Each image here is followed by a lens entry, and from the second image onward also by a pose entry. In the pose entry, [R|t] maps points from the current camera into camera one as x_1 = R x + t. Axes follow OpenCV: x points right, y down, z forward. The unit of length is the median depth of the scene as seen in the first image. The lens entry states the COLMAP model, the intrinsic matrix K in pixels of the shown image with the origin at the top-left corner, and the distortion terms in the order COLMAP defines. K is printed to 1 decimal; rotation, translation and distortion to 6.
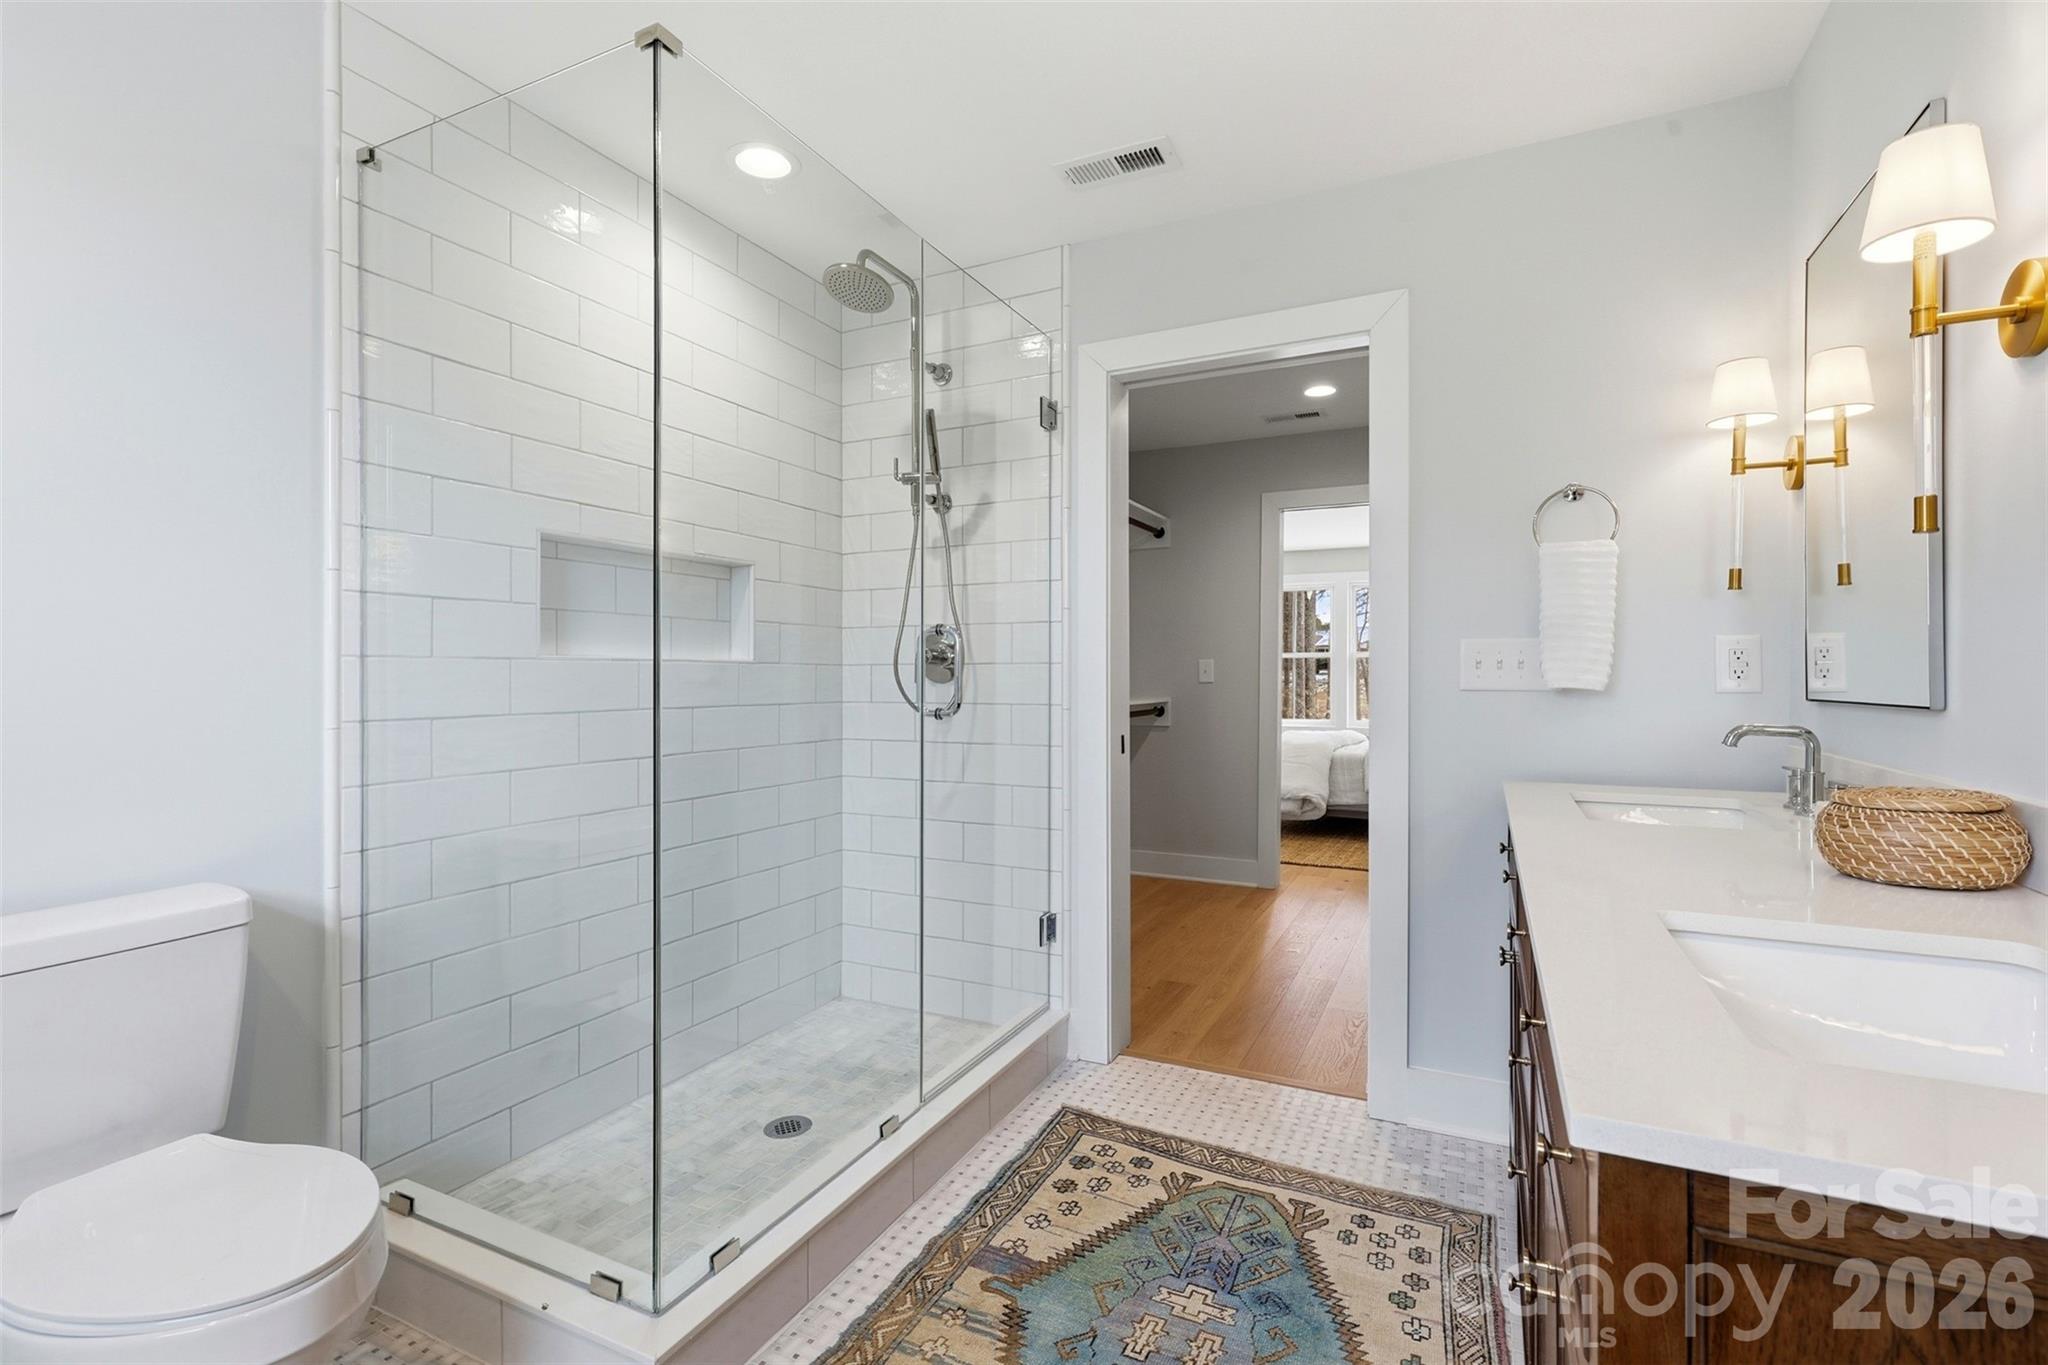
lens RADIAL K [[929.5, 0, 1025.2], [0, 929.5, 675.0], [0, 0, 1]] dist [-0.001296, -0.000541]
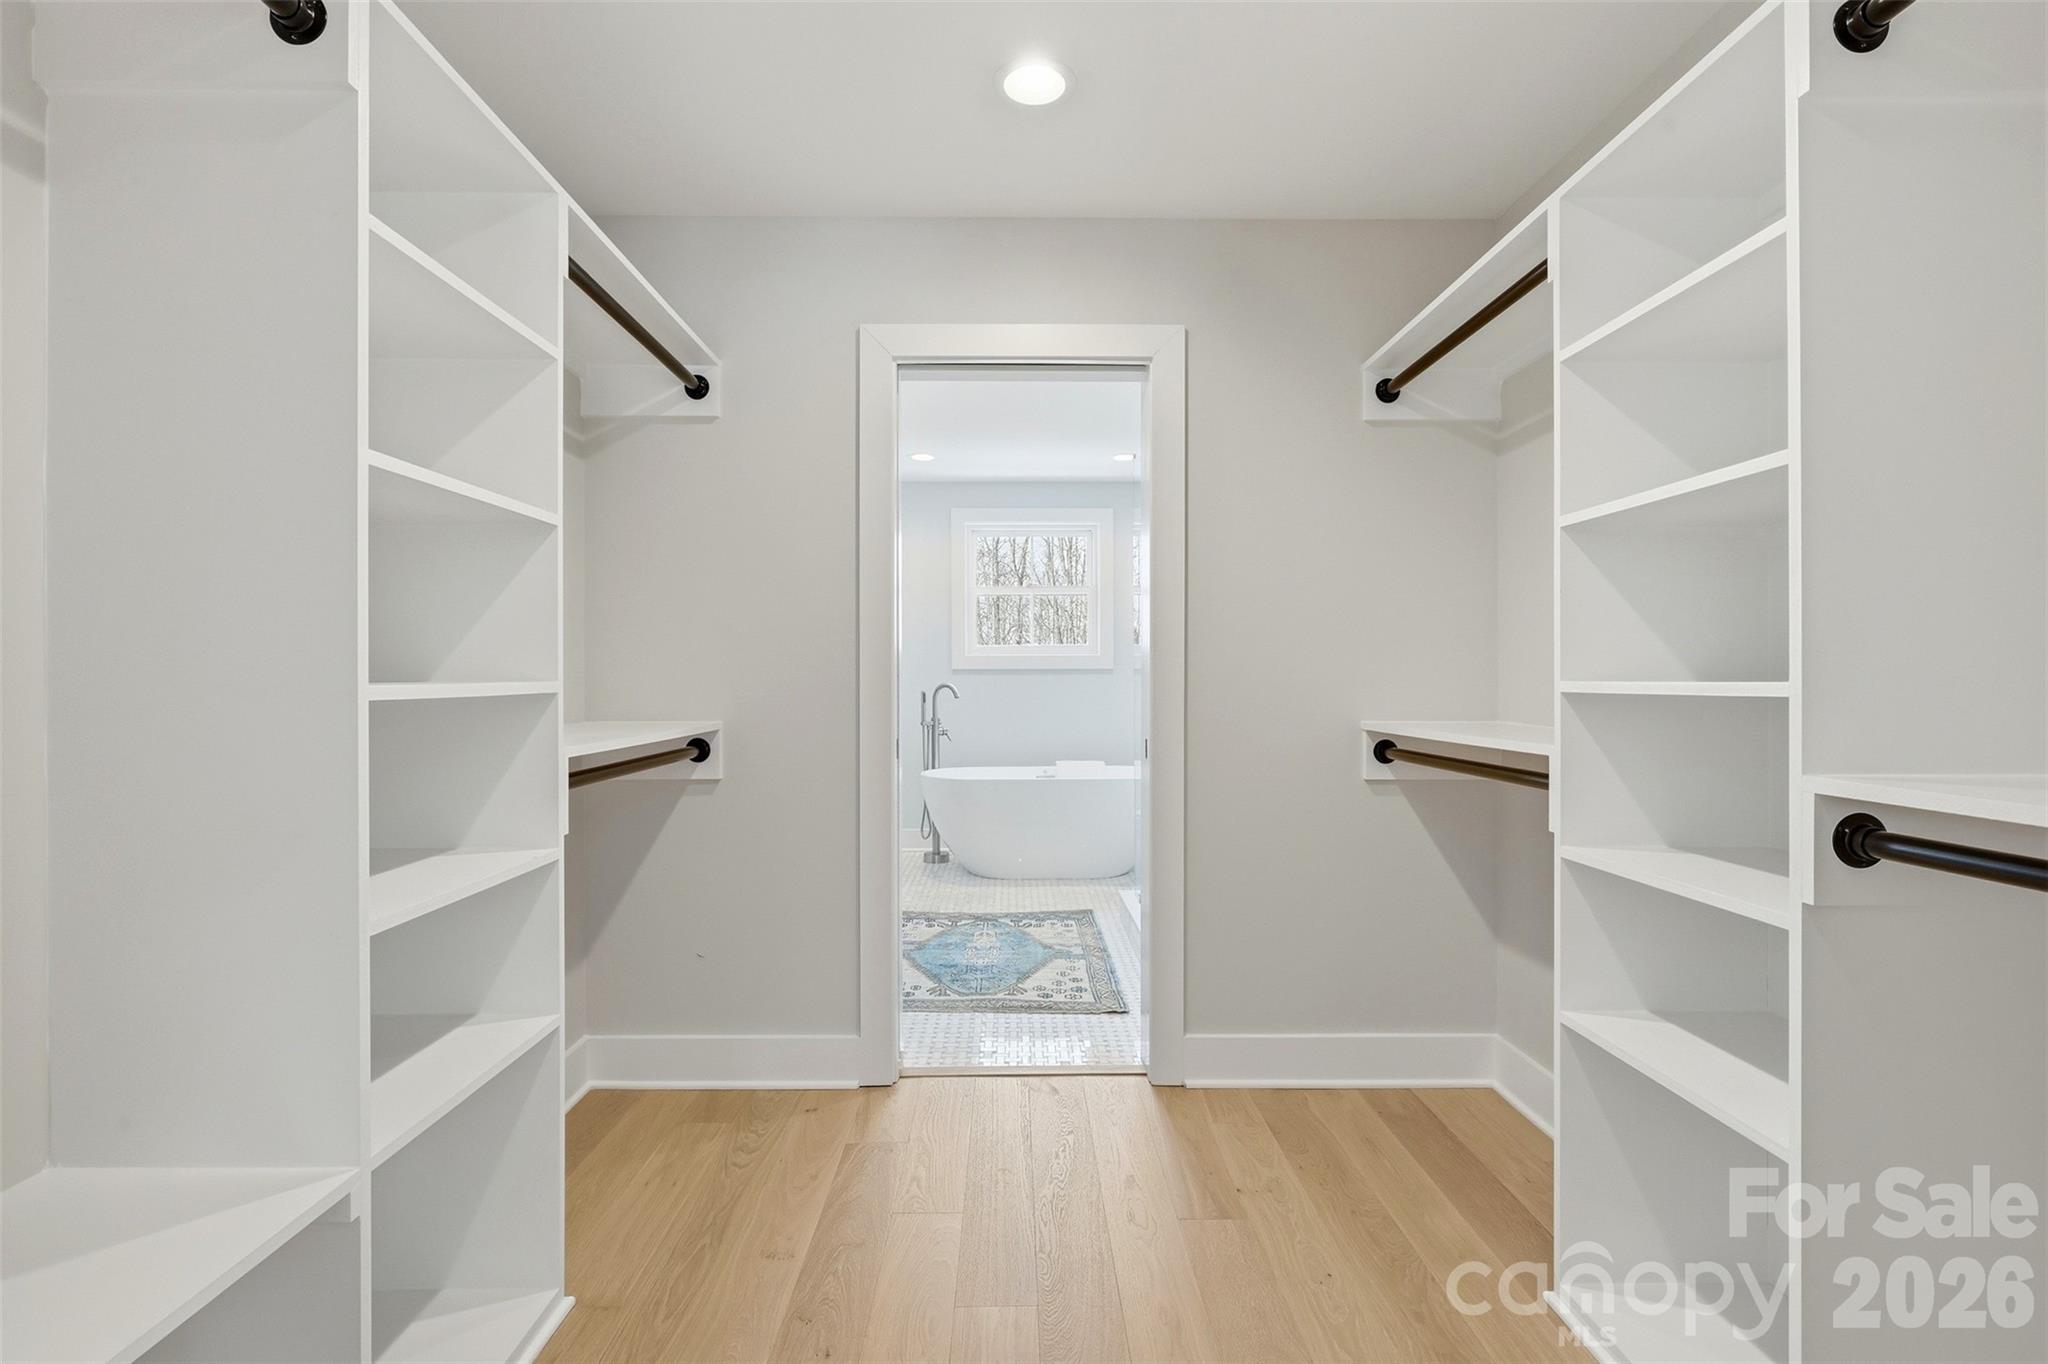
lens RADIAL K [[929.5, 0, 1021.2], [0, 929.5, 676.0], [0, 0, 1]] dist [-0.001296, -0.000541]
pose [[-0.893143, 0.002210, -0.449767, 0.894954], [0.000334, 0.999991, 0.004251, -0.006653], [0.449772, 0.003646, -0.893136, 2.480180]]
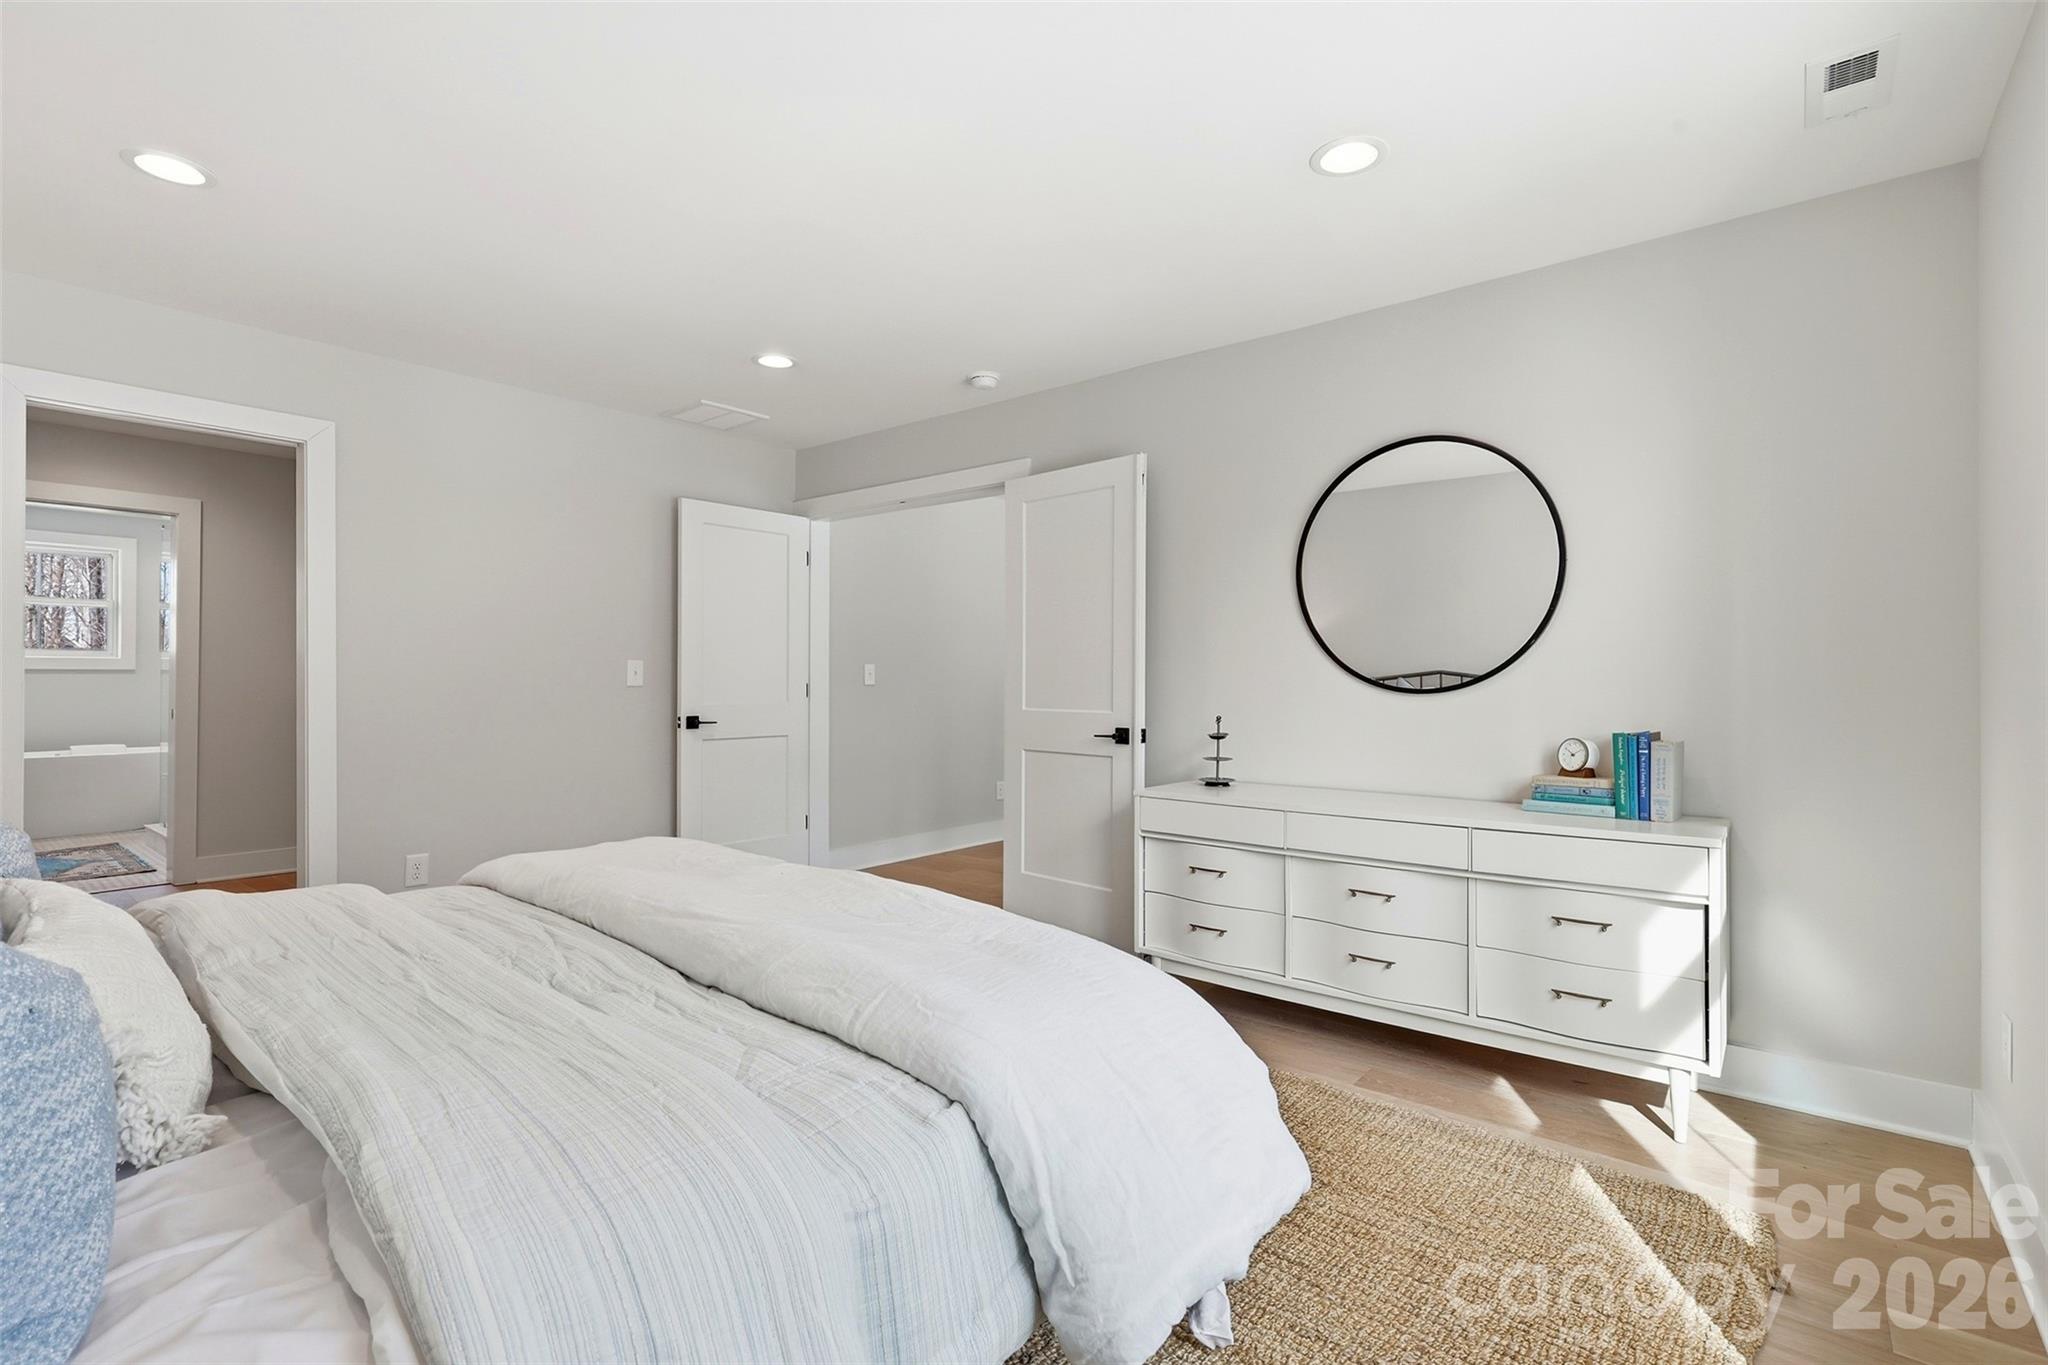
lens RADIAL K [[929.5, 0, 1025.0], [0, 929.5, 672.2], [0, 0, 1]] dist [-0.001296, -0.000541]
pose [[-0.225990, -0.007664, -0.974100, 2.064615], [-0.011512, 0.999920, -0.005196, -0.024155], [0.974062, 0.010039, -0.226060, 4.189869]]
